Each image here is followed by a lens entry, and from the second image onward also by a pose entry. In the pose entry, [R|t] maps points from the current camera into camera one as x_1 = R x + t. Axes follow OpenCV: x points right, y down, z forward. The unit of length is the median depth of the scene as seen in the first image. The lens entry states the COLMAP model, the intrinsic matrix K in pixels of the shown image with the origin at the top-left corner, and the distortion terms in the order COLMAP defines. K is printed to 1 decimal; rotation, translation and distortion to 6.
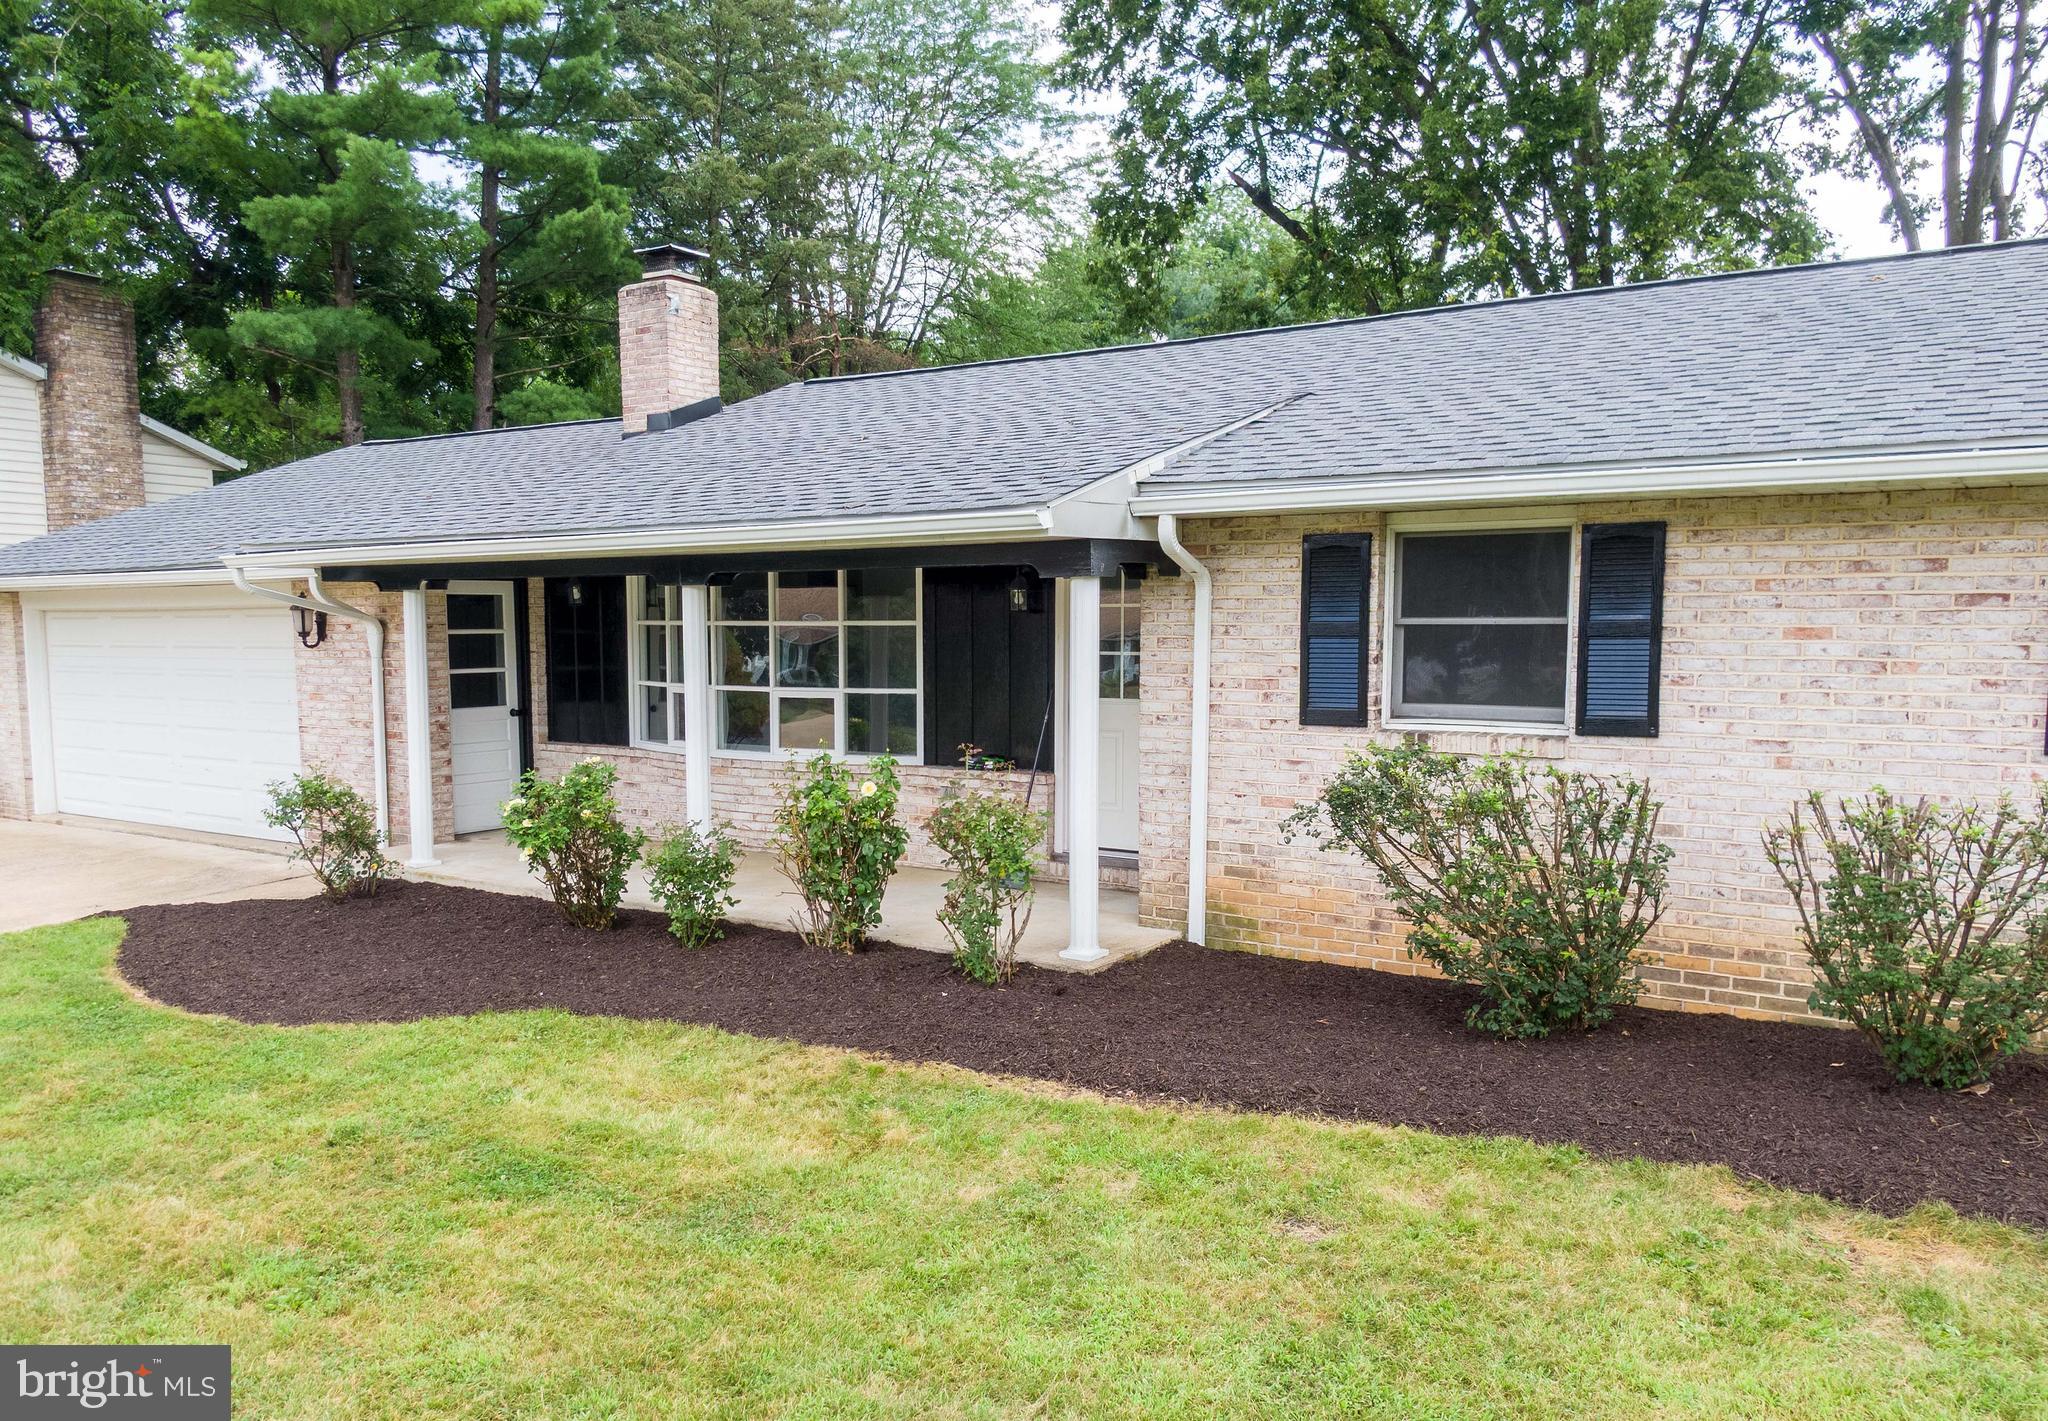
lens RADIAL K [[1550.4, 0, 1015.6], [0, 1550.4, 776.6], [0, 0, 1]] dist [0.002413, -0.006443]
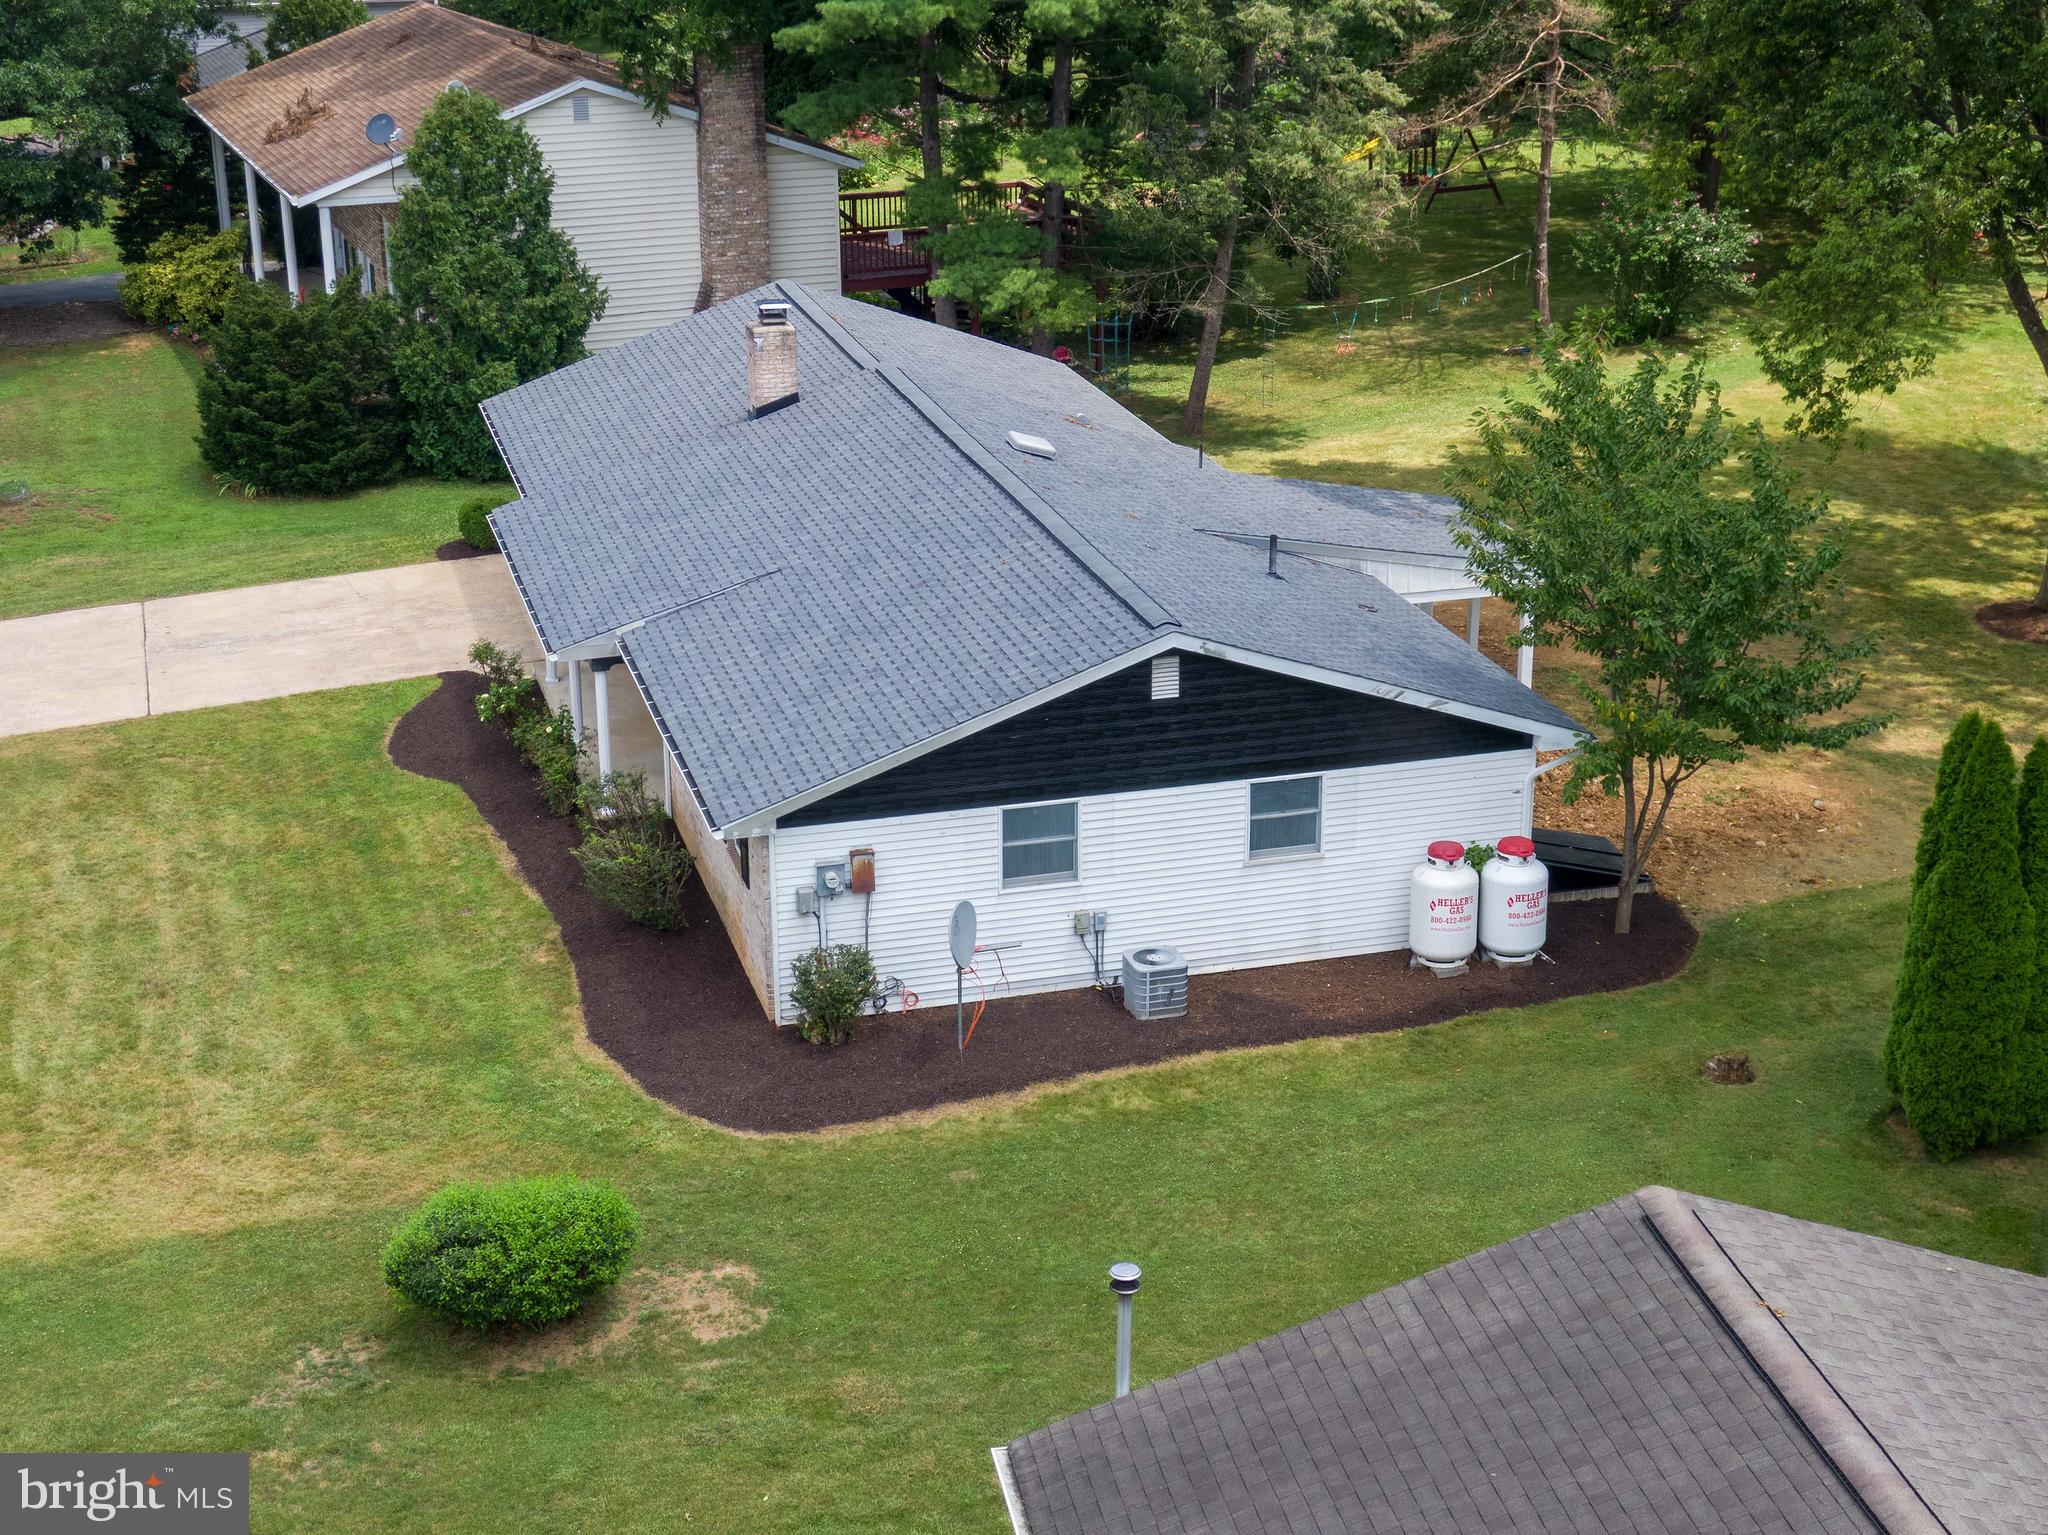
lens RADIAL K [[2949.5, 0, 1022.7], [0, 2949.5, 768.6], [0, 0, 1]] dist [-0.025039, 0.000000]
pose [[0.765842, 0.221871, -0.603539, 3.287190], [-0.061109, 0.959452, 0.275167, -1.251933], [0.640118, -0.173853, 0.748347, -2.034465]]
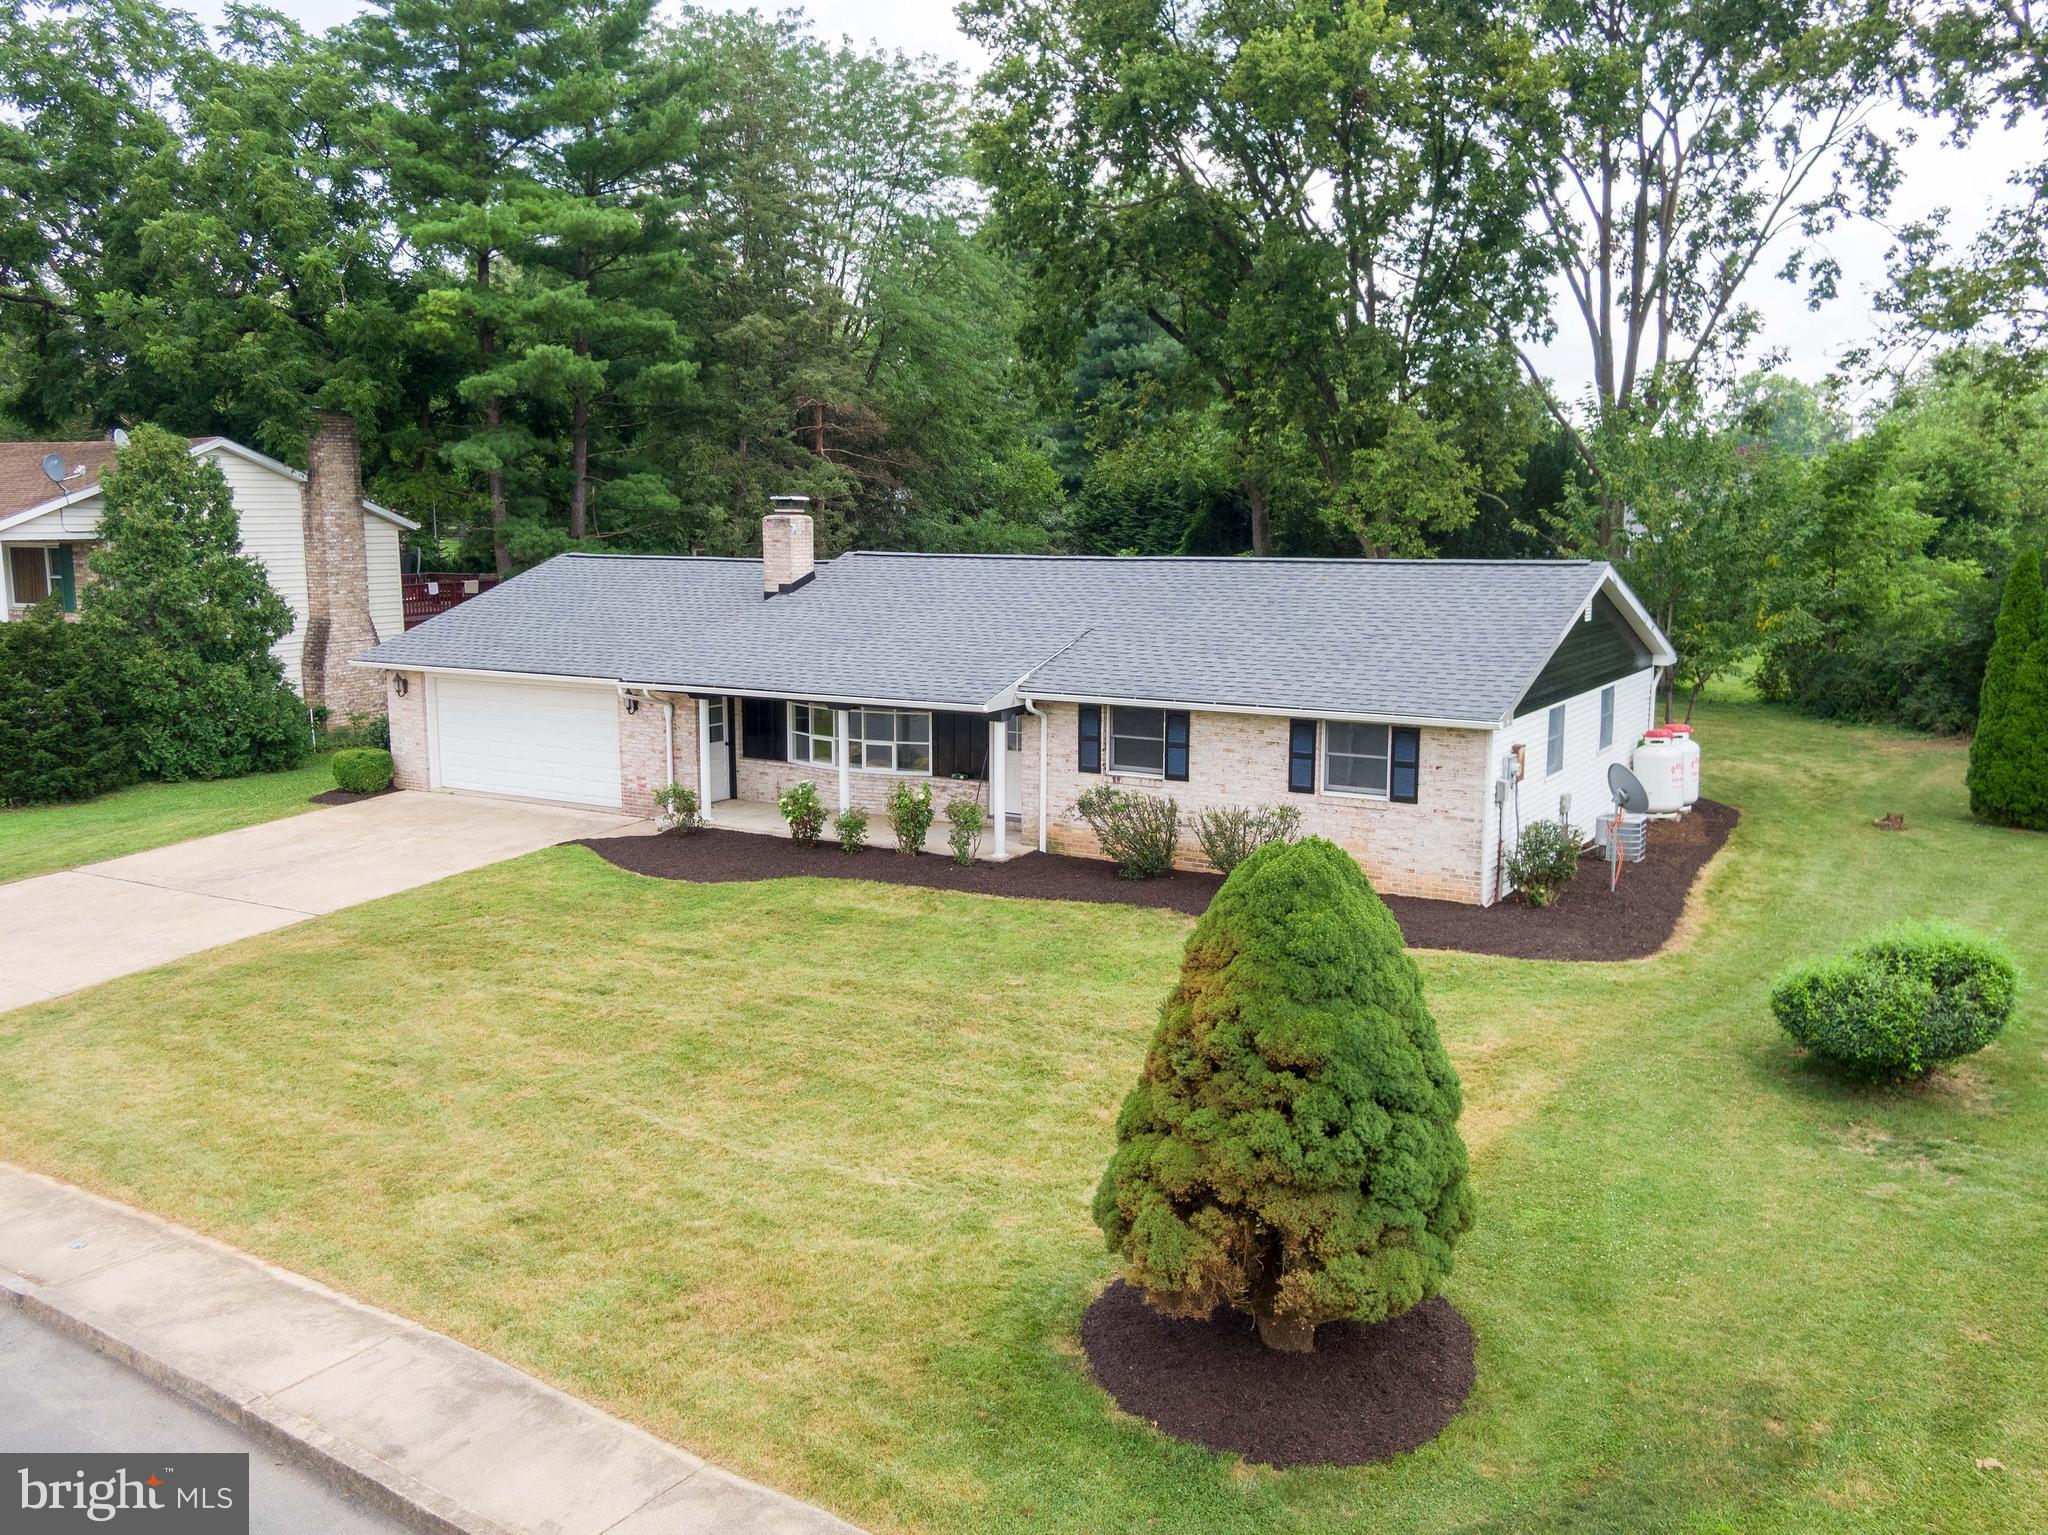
lens RADIAL K [[1688.3, 0, 1015.6], [0, 1688.3, 772.1], [0, 0, 1]] dist [0.017282, -0.016891]
pose [[0.999300, -0.006077, 0.036920, -0.037113], [0.004122, 0.998595, 0.052824, -0.184866], [-0.037189, -0.052635, 0.997921, -1.918210]]
